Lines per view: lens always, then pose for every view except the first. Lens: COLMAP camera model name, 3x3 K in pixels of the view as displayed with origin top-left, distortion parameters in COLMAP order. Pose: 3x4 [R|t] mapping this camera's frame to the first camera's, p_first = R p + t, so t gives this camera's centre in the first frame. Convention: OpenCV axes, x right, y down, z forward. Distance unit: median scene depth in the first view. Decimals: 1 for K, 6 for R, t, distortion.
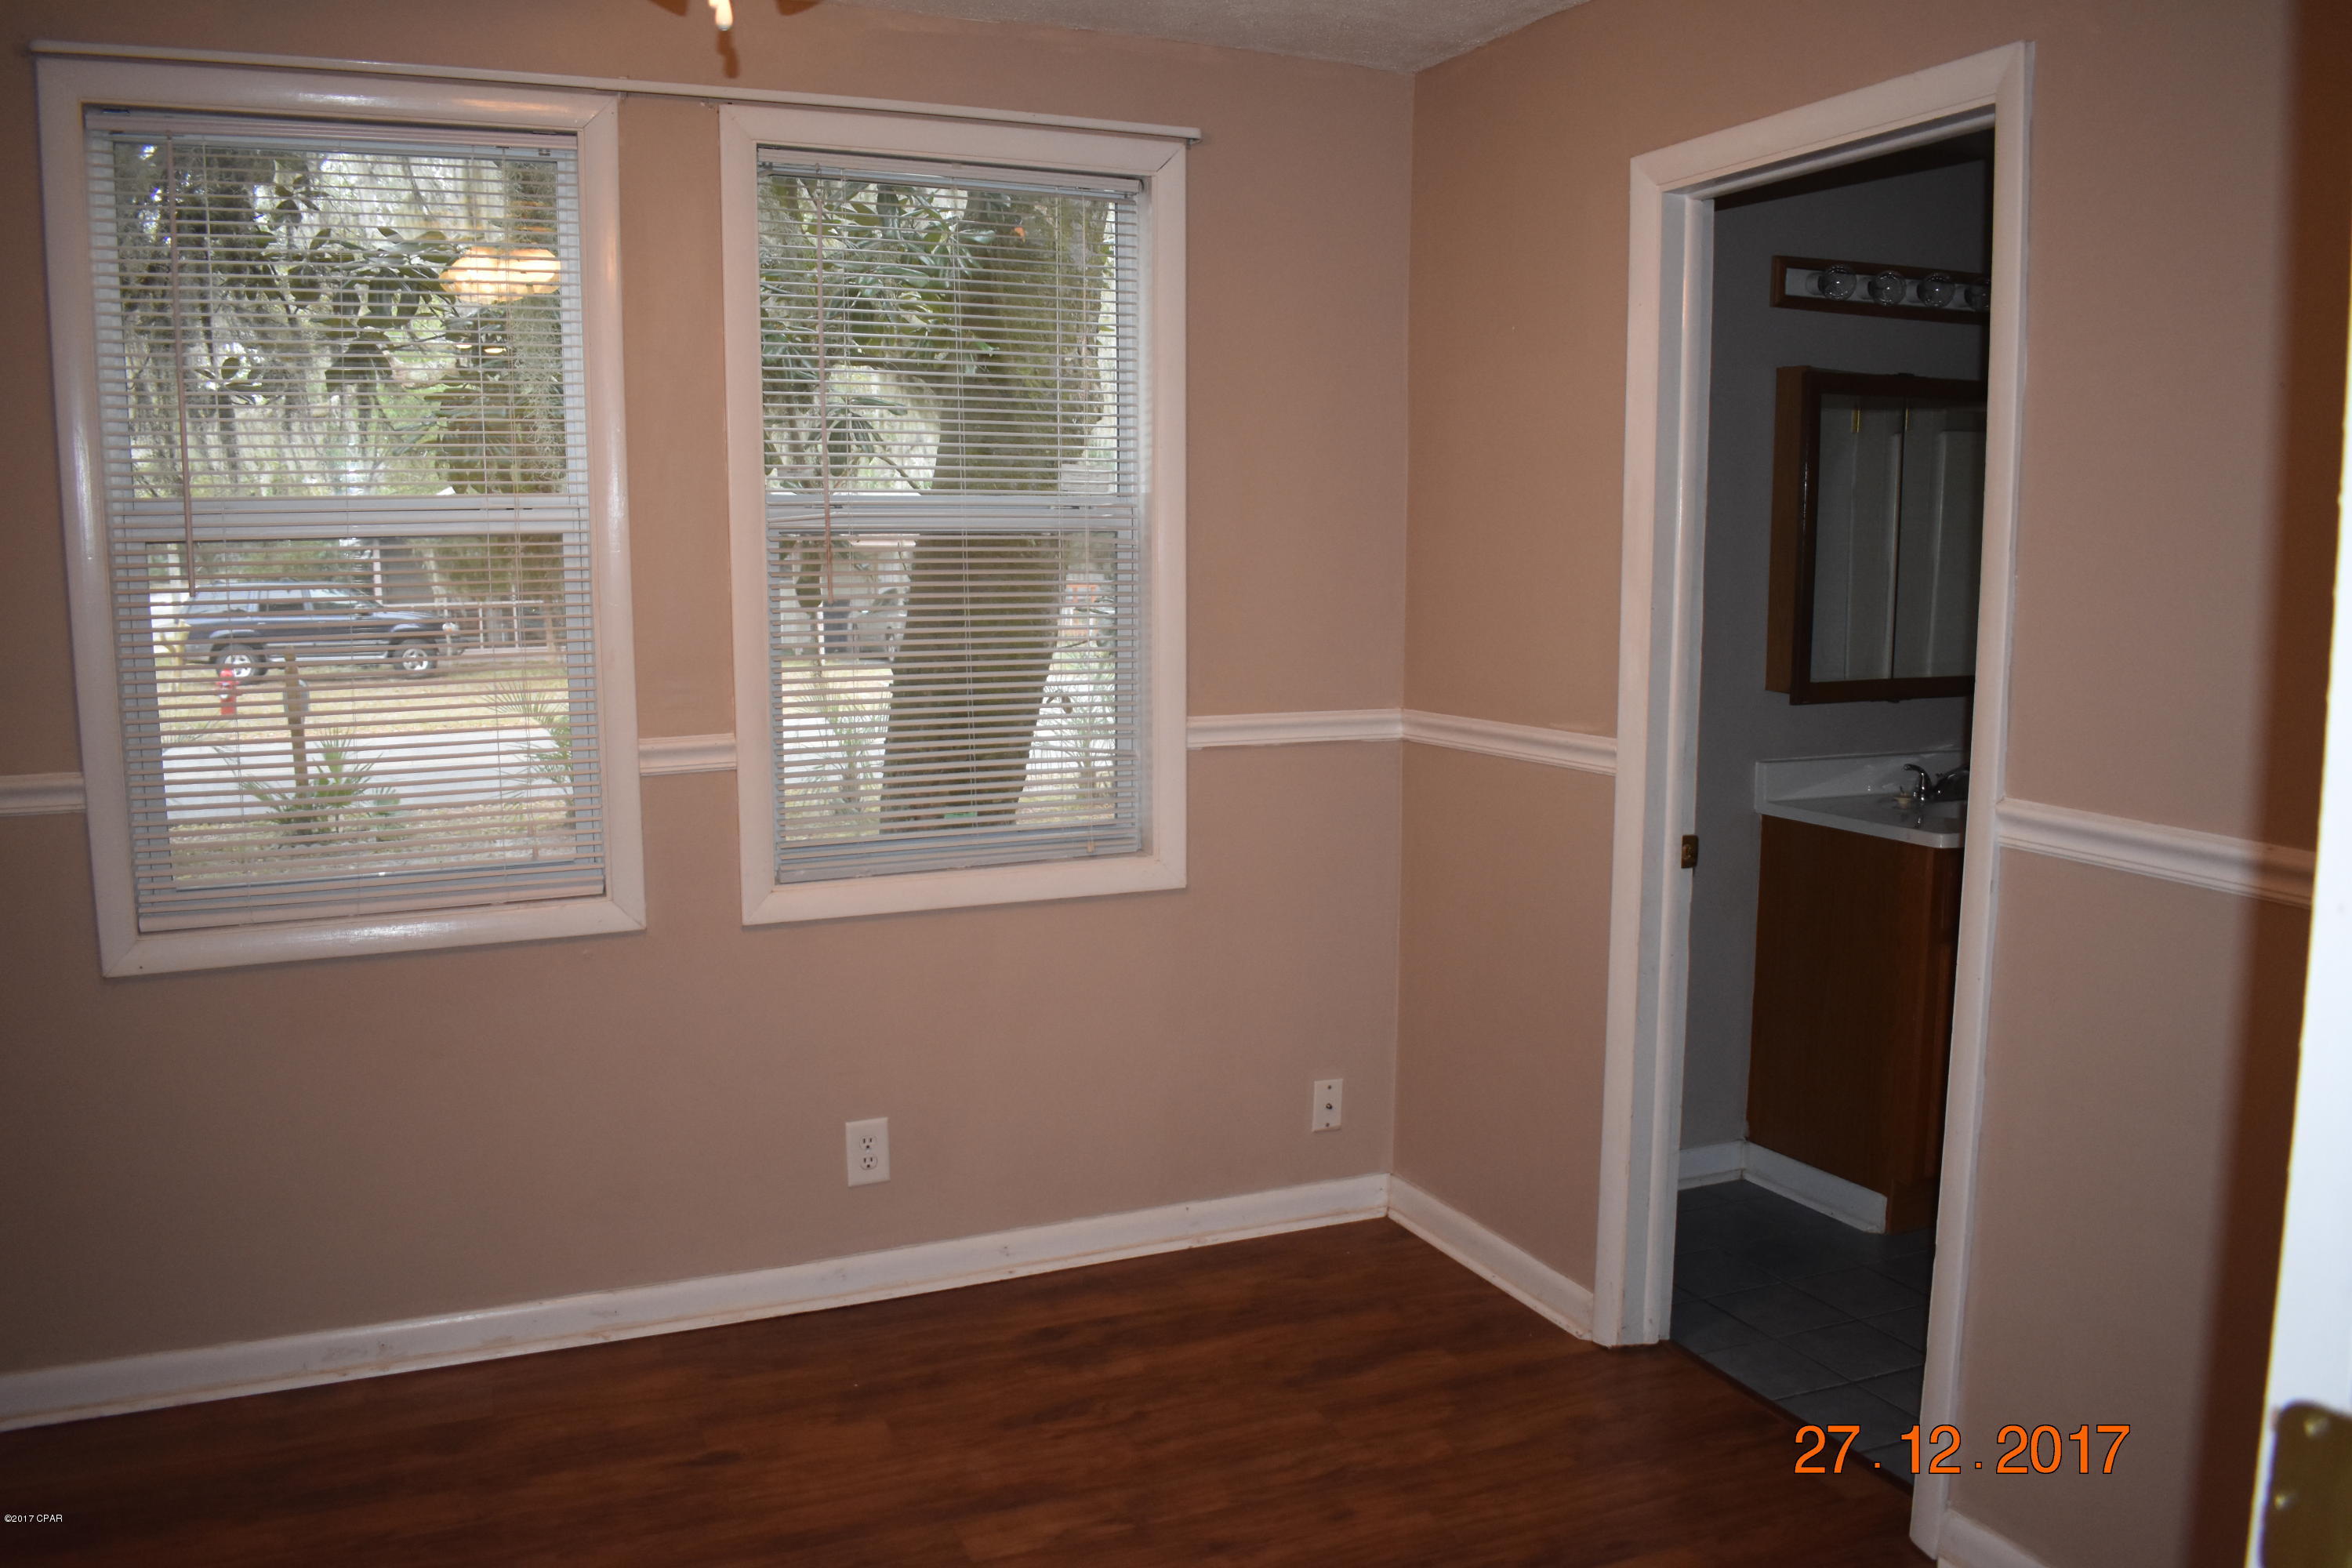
lens RADIAL K [[1848.6, 0, 1176.0], [0, 1848.6, 784.0], [0, 0, 1]] dist [-0.089852, 0.009432]
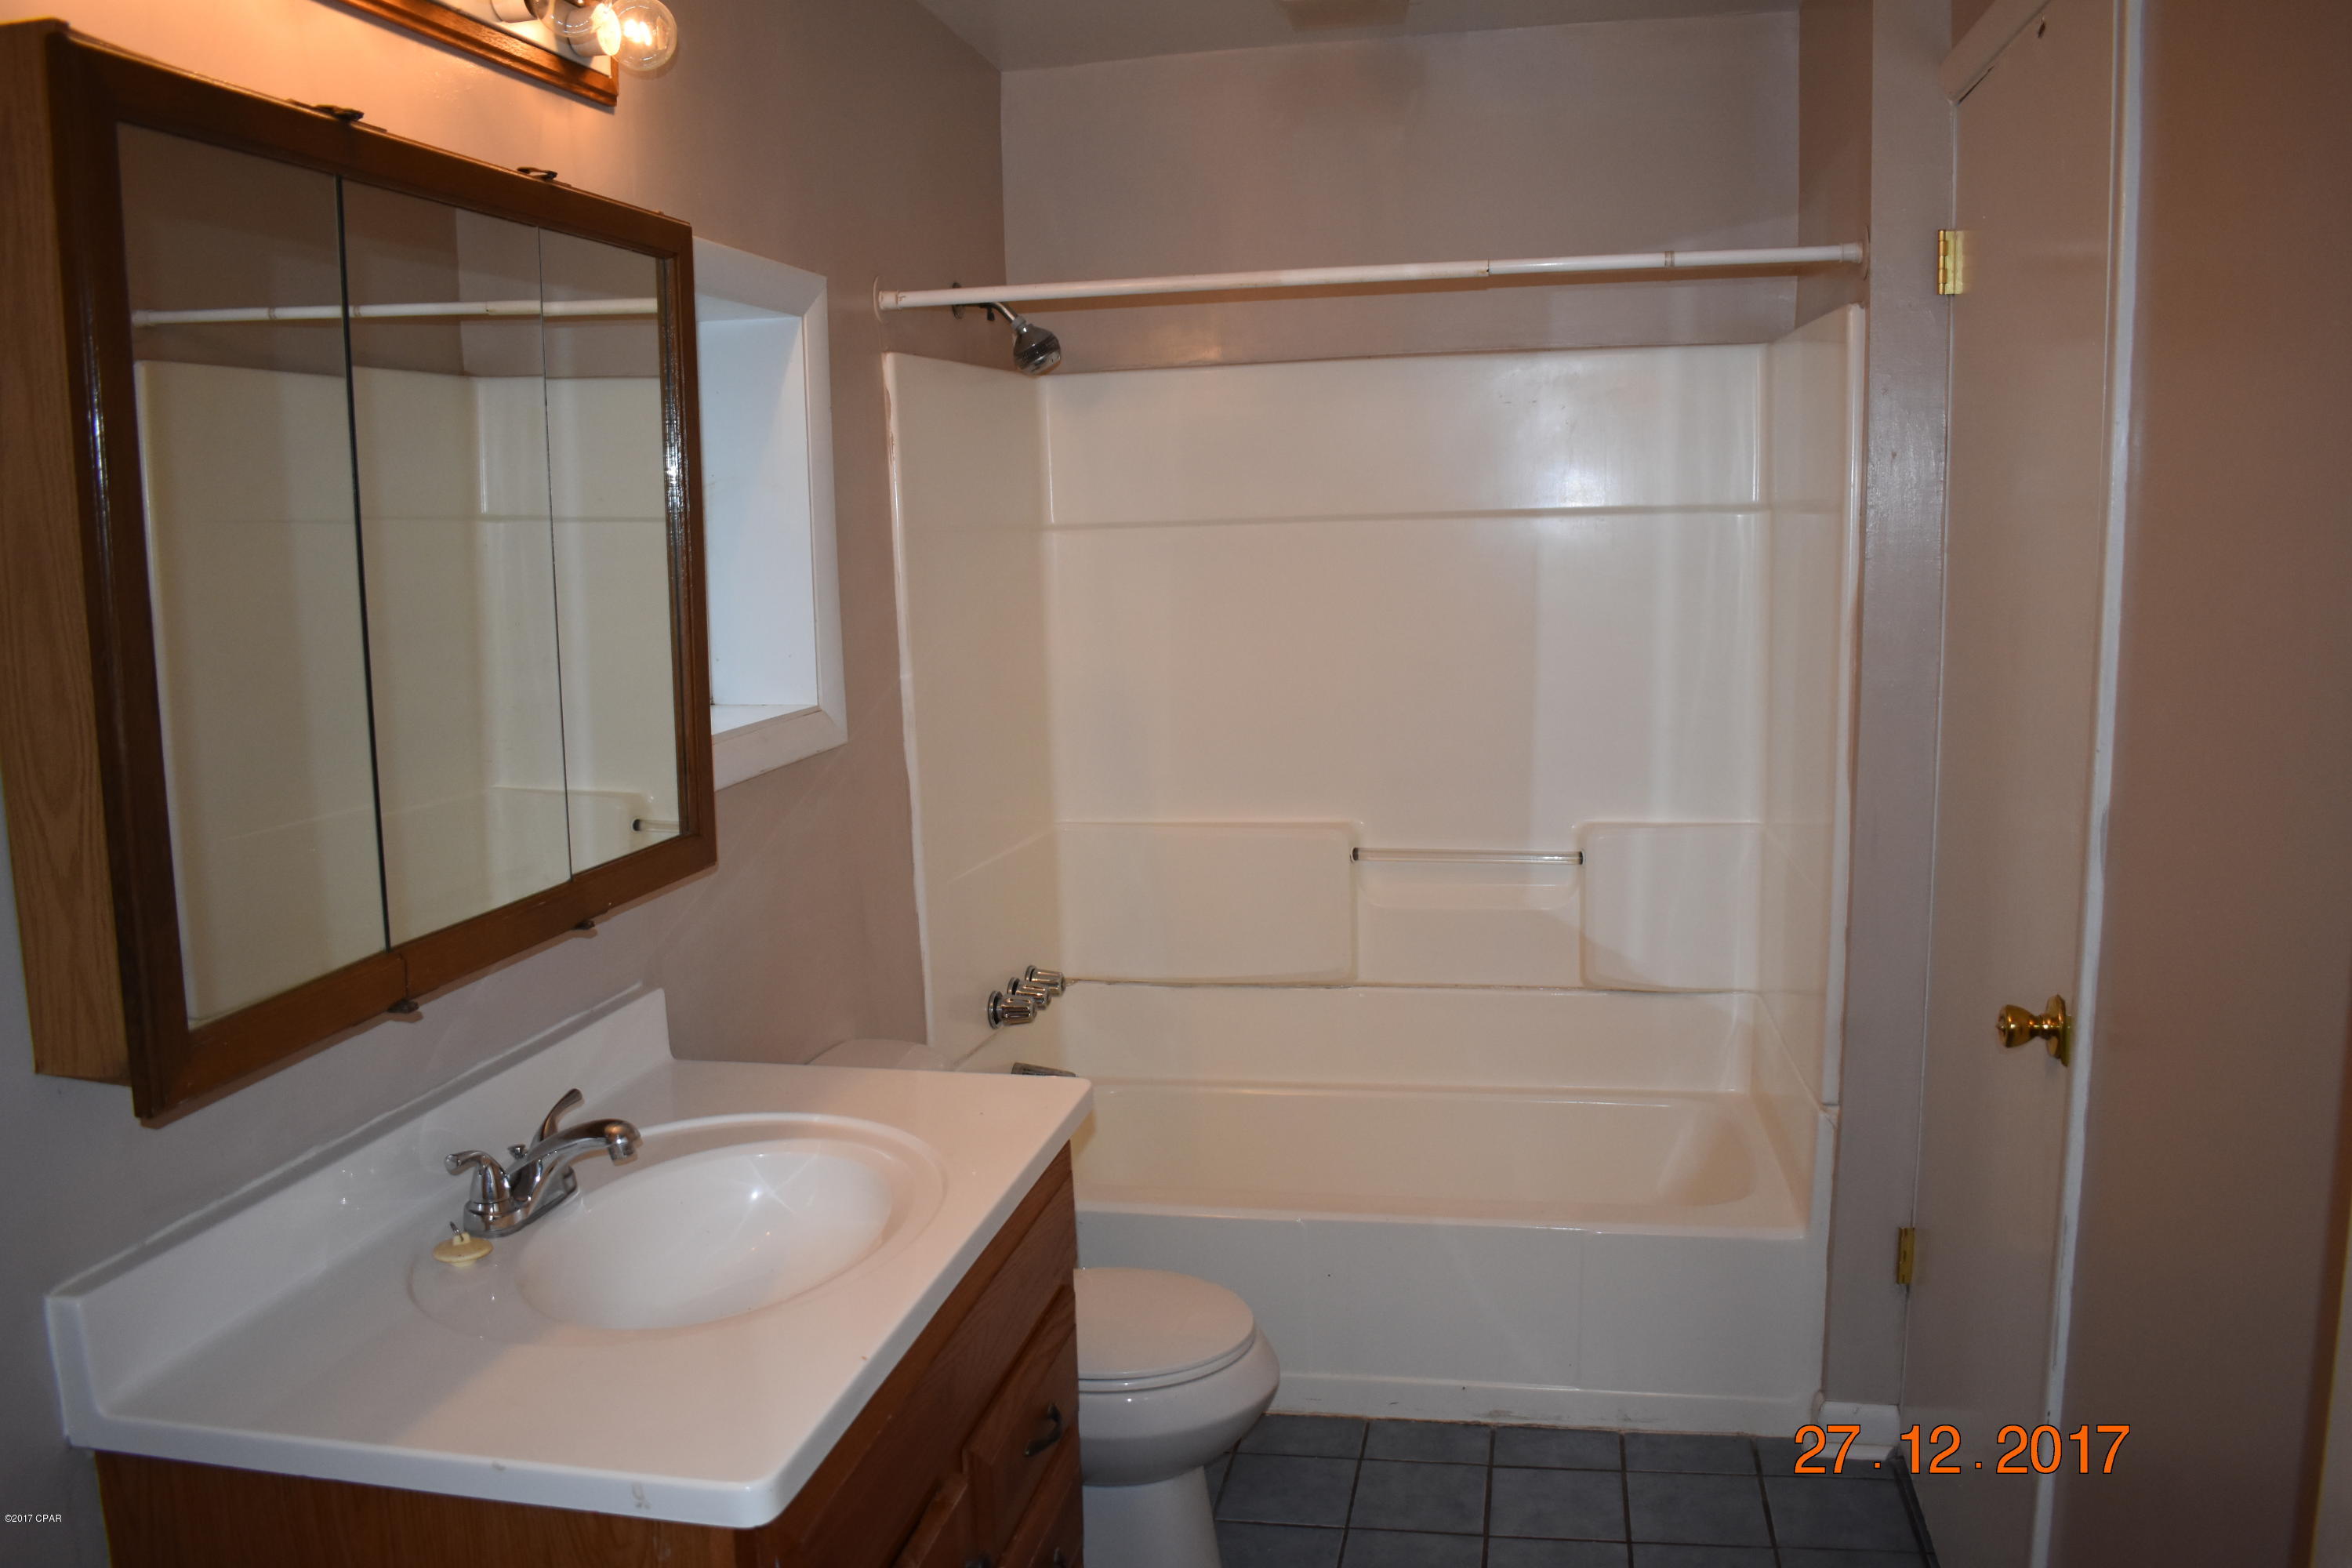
lens RADIAL K [[1848.6, 0, 1176.0], [0, 1848.6, 784.0], [0, 0, 1]] dist [-0.089852, 0.009432]
pose [[0.579295, -0.126243, 0.805282, 0.197176], [0.127680, 0.989792, 0.063319, -0.095014], [-0.805056, 0.066138, 0.589501, 0.665115]]
